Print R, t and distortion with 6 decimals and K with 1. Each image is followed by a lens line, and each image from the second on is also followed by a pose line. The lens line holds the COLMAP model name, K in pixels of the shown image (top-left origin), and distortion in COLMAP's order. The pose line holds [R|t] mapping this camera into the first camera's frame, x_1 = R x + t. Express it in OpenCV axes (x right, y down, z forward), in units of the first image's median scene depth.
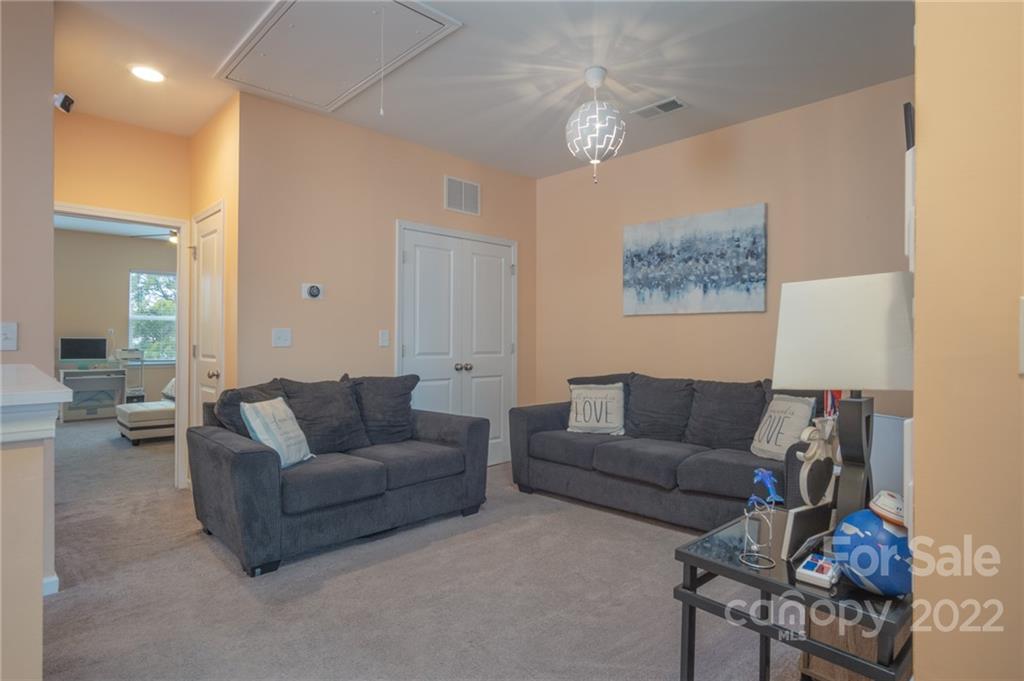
lens RADIAL K [[549.2, 0, 512.6], [0, 549.2, 342.2], [0, 0, 1]] dist [-0.007209, 0.000704]
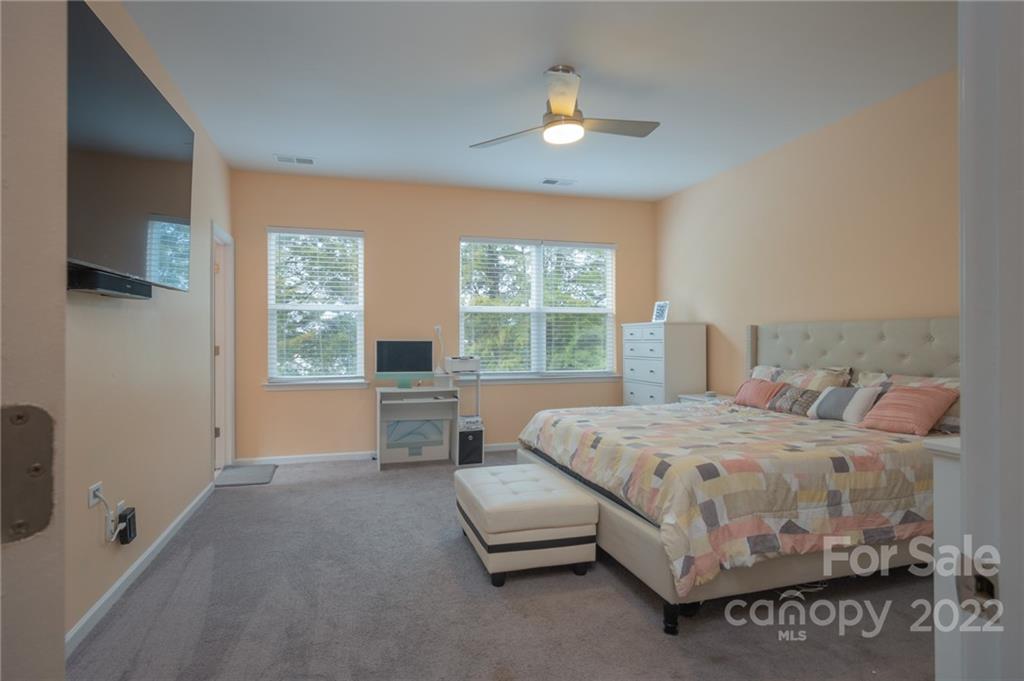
lens RADIAL K [[549.2, 0, 511.1], [0, 549.2, 339.5], [0, 0, 1]] dist [-0.007209, 0.000704]
pose [[0.886540, -0.009215, -0.462560, -0.360555], [0.007234, 0.999955, -0.006055, -0.003451], [0.462596, 0.002022, 0.886567, 0.468425]]
